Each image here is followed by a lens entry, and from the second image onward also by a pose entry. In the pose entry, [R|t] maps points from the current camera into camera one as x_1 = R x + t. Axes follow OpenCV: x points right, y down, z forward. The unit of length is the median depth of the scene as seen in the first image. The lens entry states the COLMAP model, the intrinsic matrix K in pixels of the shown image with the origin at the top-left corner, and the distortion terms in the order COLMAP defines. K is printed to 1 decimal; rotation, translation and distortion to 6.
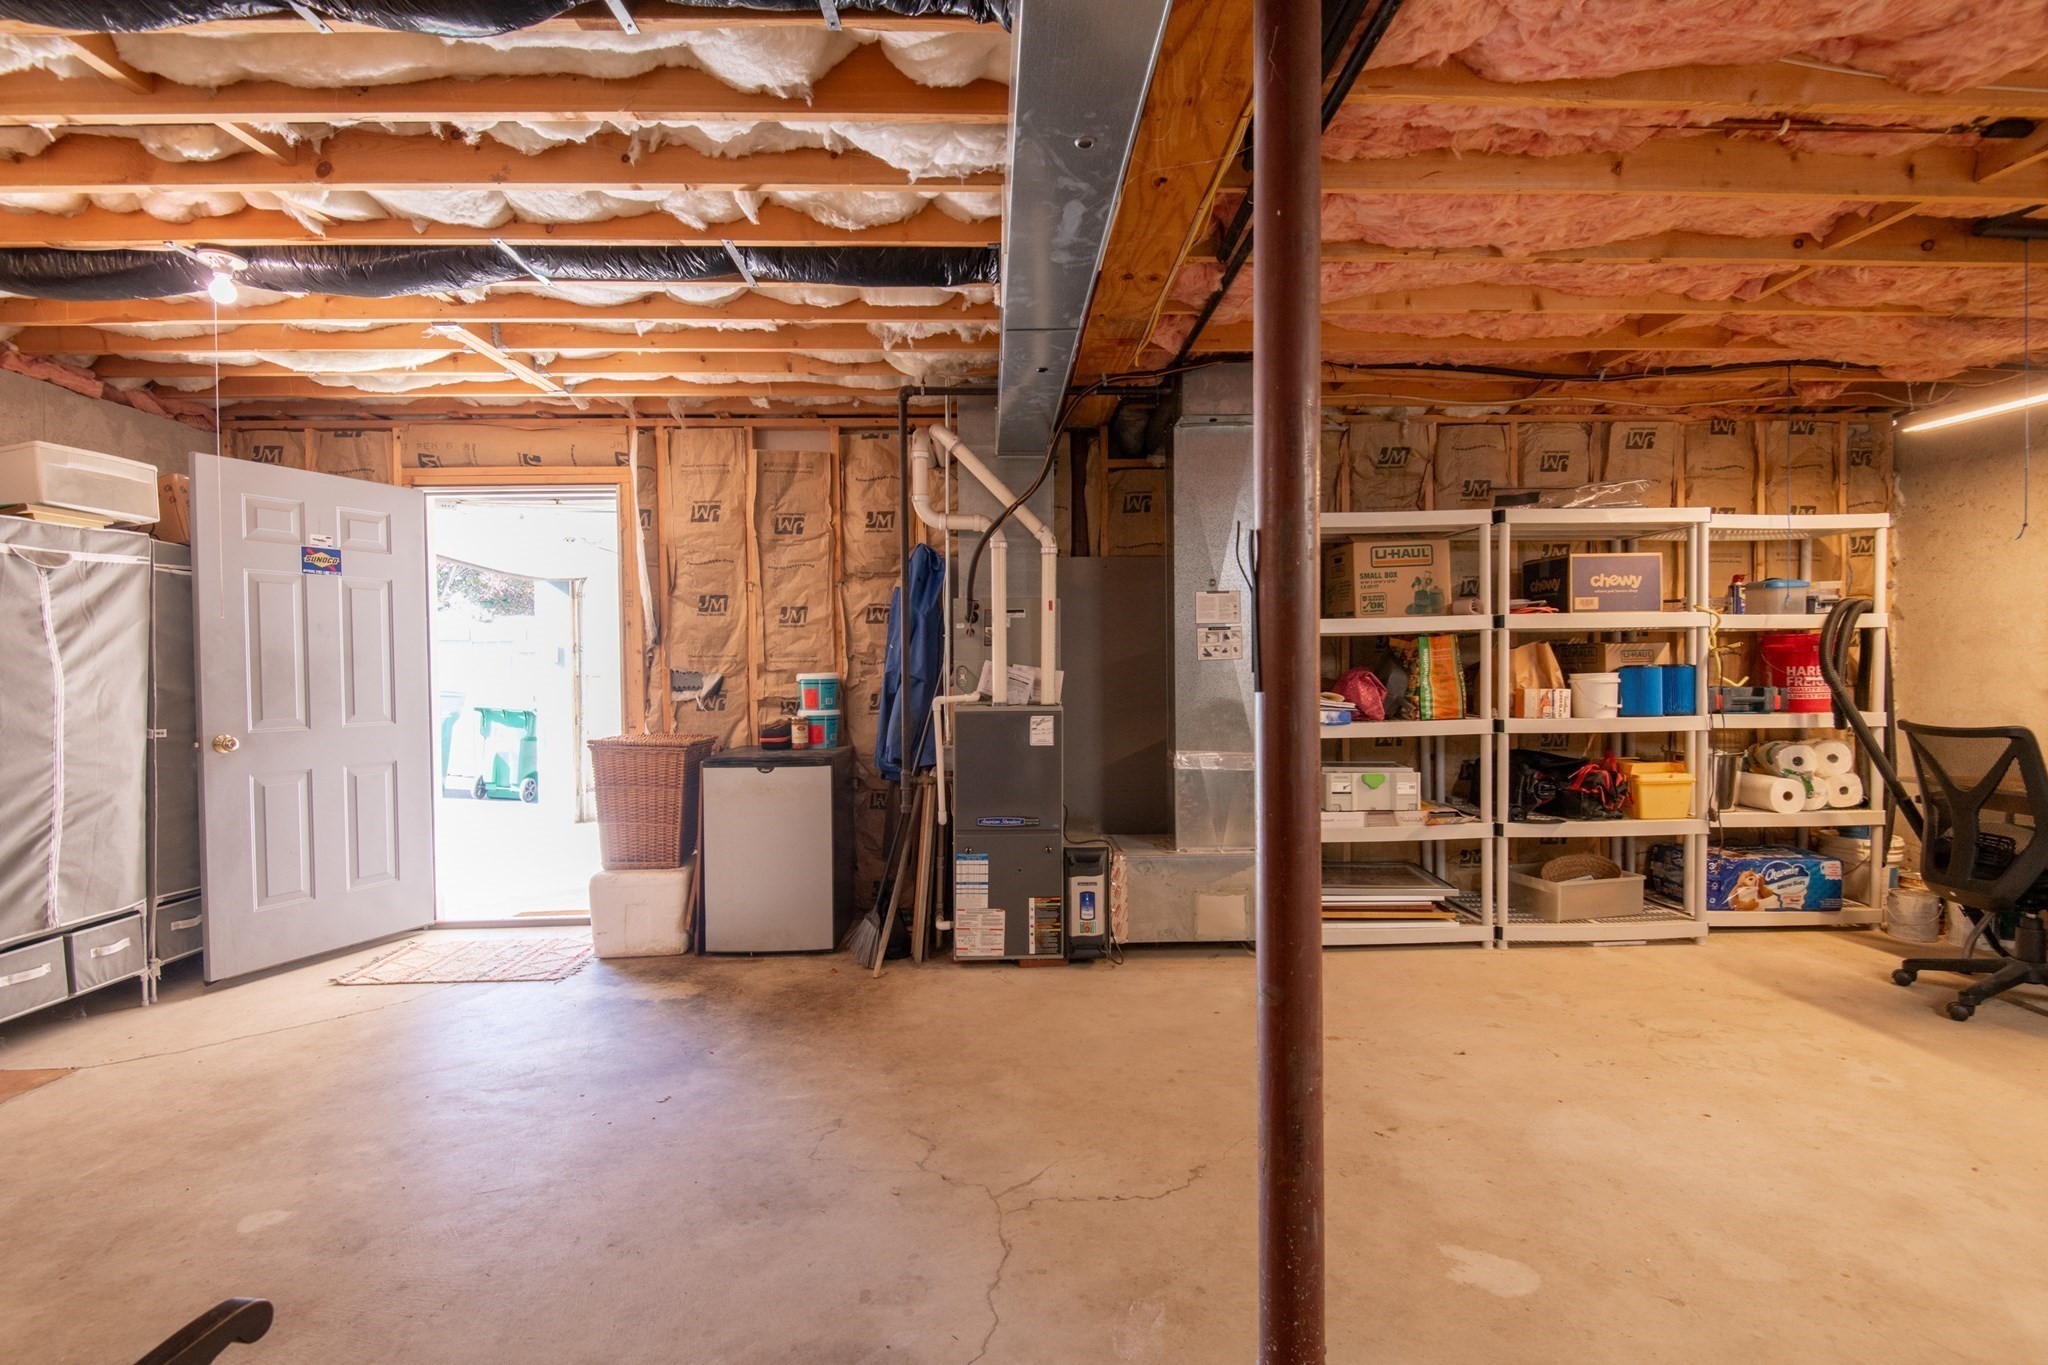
lens RADIAL K [[946.4, 0, 1024.0], [0, 946.4, 682.5], [0, 0, 1]] dist [0.011455, -0.000221]
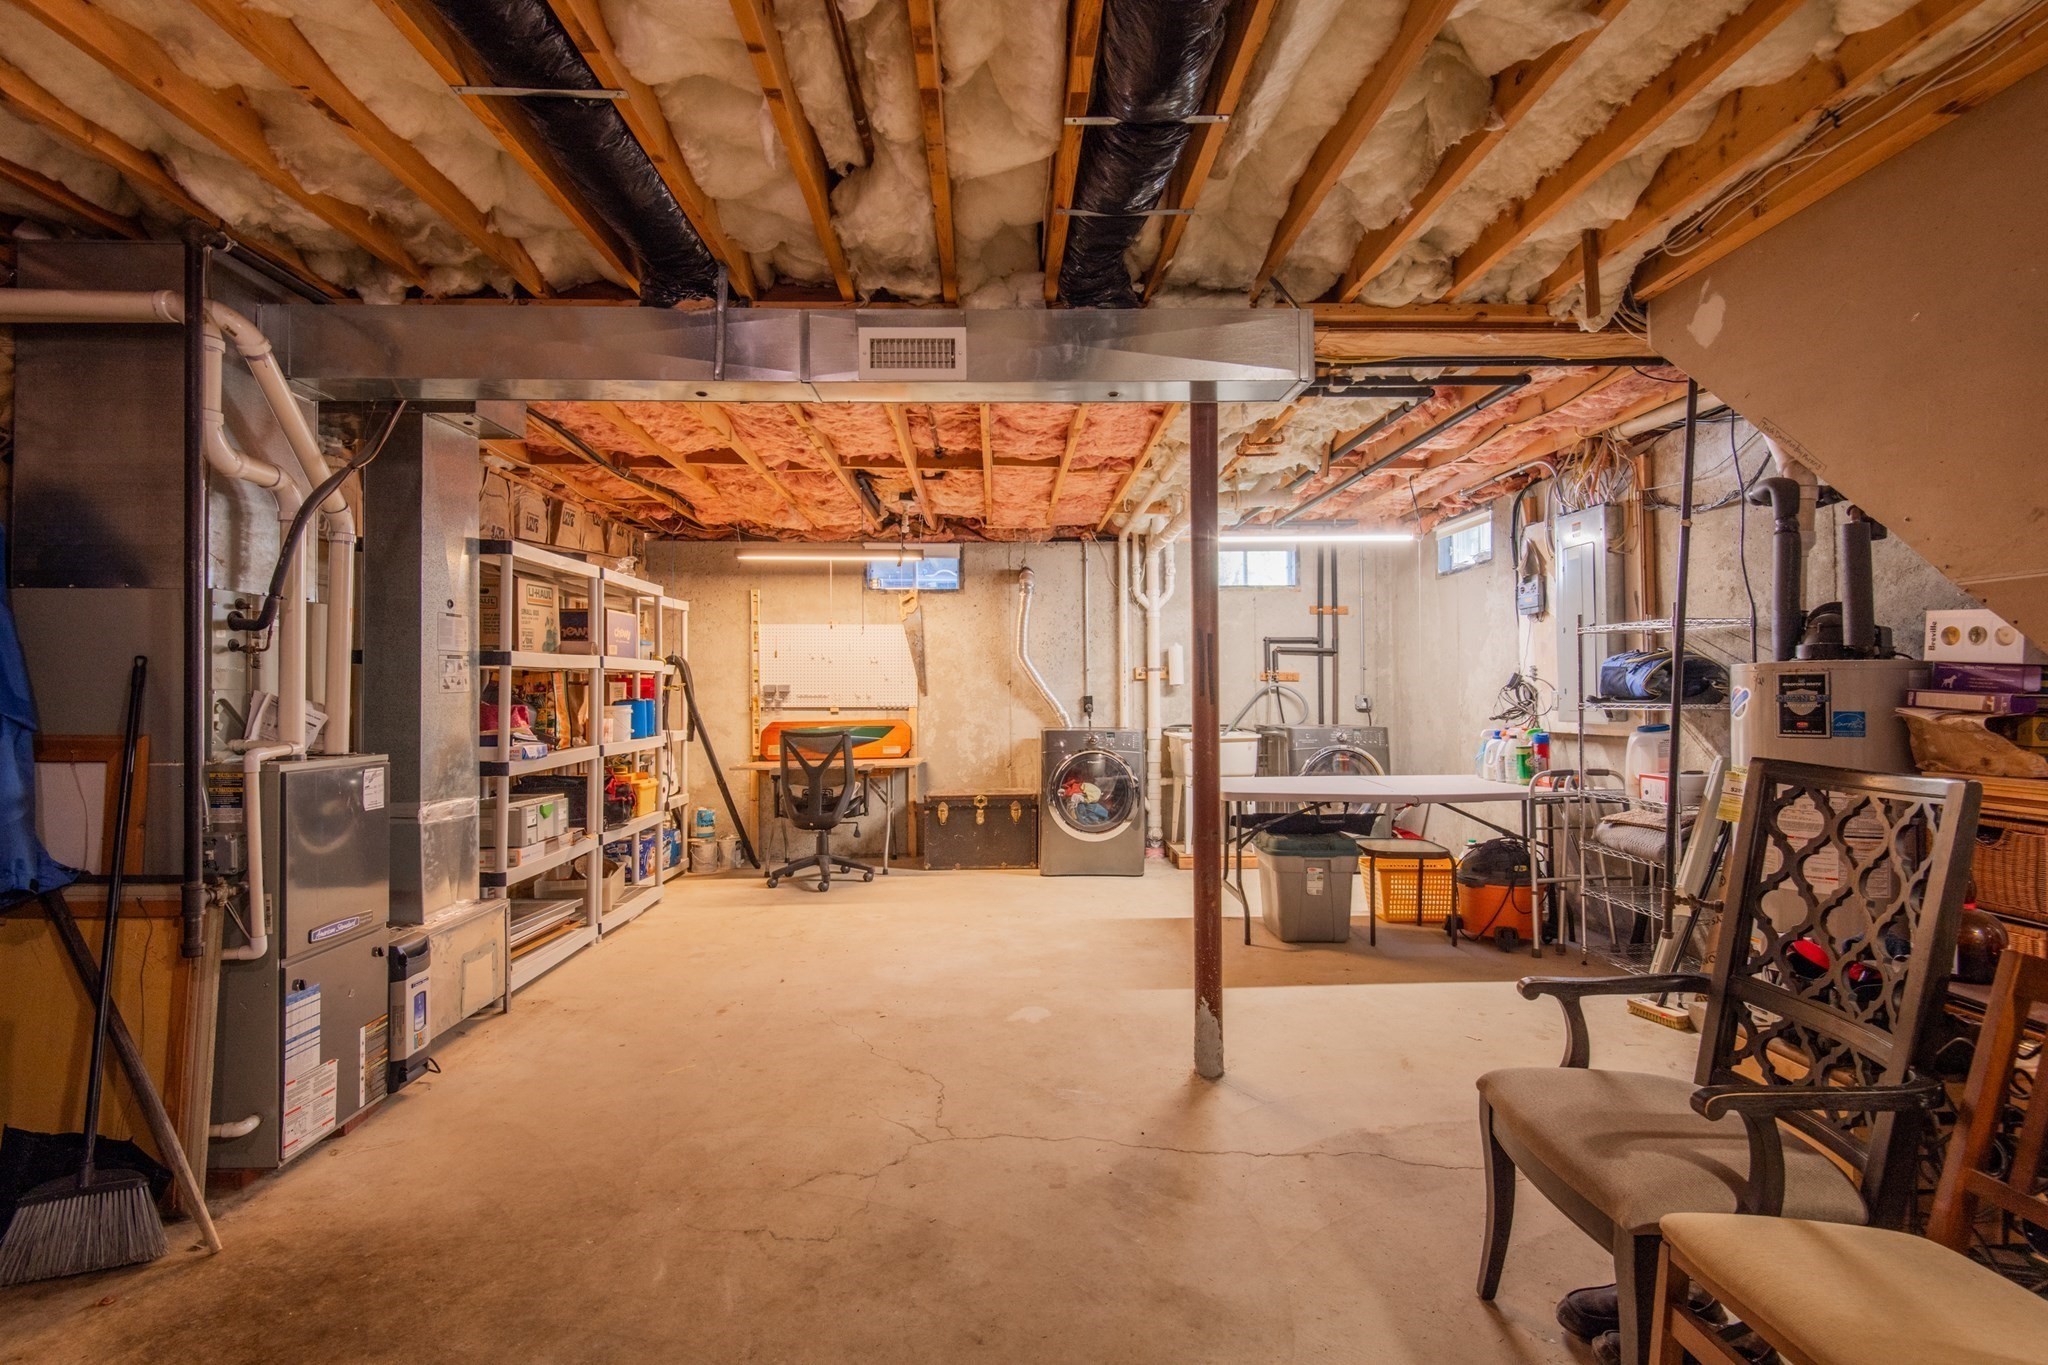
lens RADIAL K [[940.4, 0, 1024.0], [0, 940.4, 682.5], [0, 0, 1]] dist [-0.011945, -0.000148]
pose [[0.009457, 0.016298, 0.999822, -0.690138], [0.034106, 0.999280, -0.016612, -0.001339], [-0.999373, 0.034257, 0.008894, 0.491795]]
